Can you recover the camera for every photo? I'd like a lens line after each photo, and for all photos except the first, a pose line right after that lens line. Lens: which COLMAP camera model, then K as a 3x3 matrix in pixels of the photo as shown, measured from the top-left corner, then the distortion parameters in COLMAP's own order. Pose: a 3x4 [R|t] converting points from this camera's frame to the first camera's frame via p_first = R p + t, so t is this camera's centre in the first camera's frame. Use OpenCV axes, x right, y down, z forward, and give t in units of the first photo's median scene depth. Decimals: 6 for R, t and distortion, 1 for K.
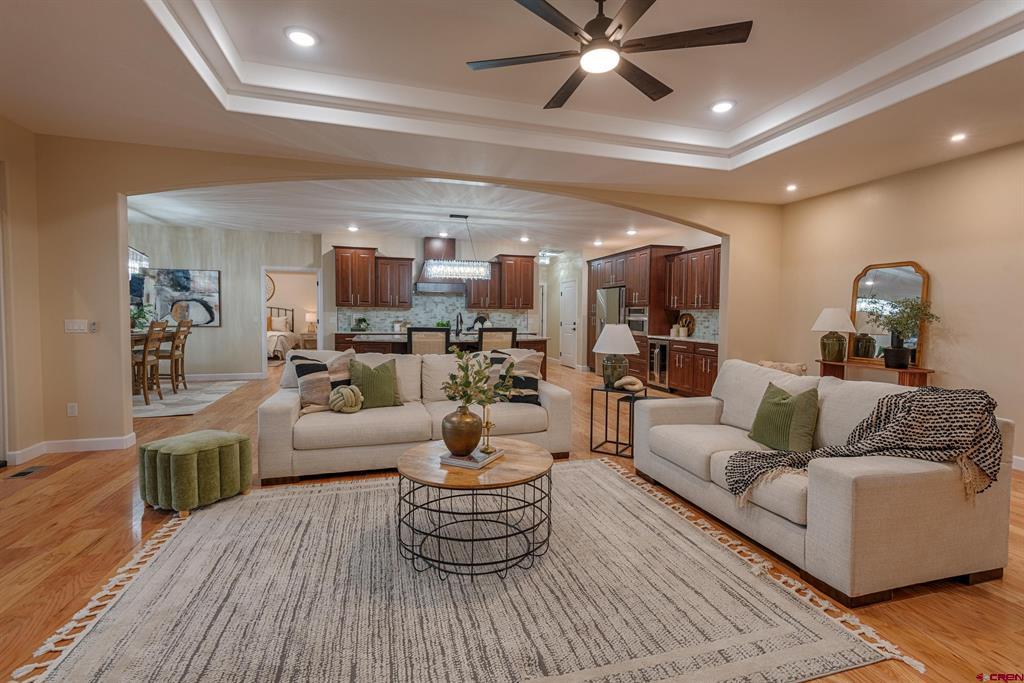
lens RADIAL K [[467.2, 0, 524.1], [0, 467.2, 335.4], [0, 0, 1]] dist [0.022979, -0.010071]
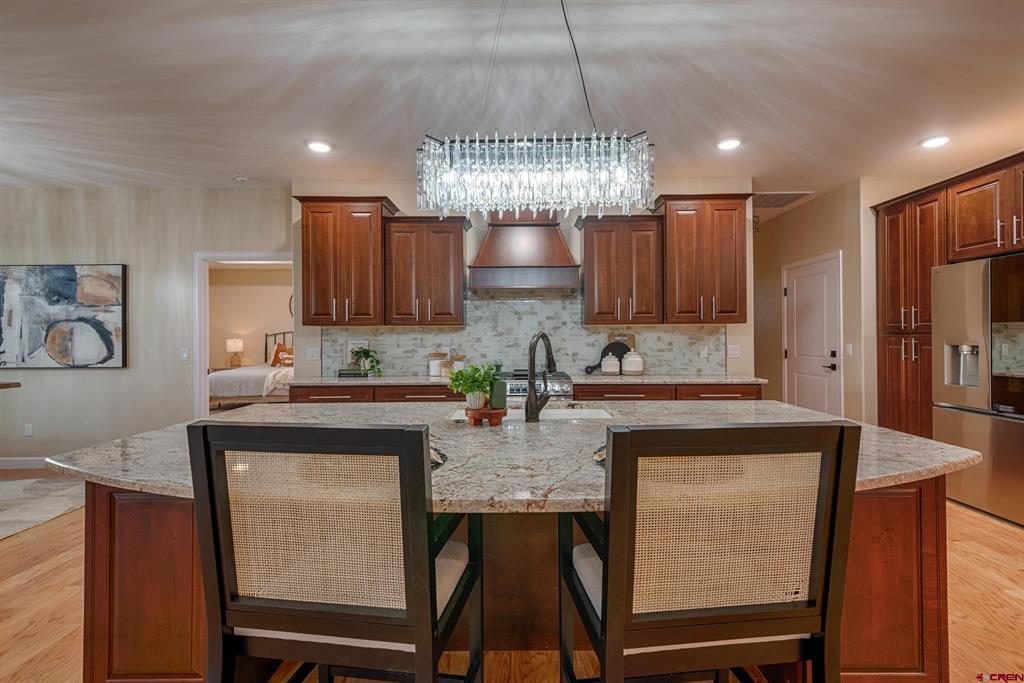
lens RADIAL K [[467.2, 0, 515.7], [0, 467.2, 334.3], [0, 0, 1]] dist [0.022979, -0.010071]
pose [[0.955149, -0.016448, -0.295669, -0.061961], [0.002734, 0.998904, -0.046736, -0.031657], [0.296114, 0.043832, 0.954147, 0.640233]]
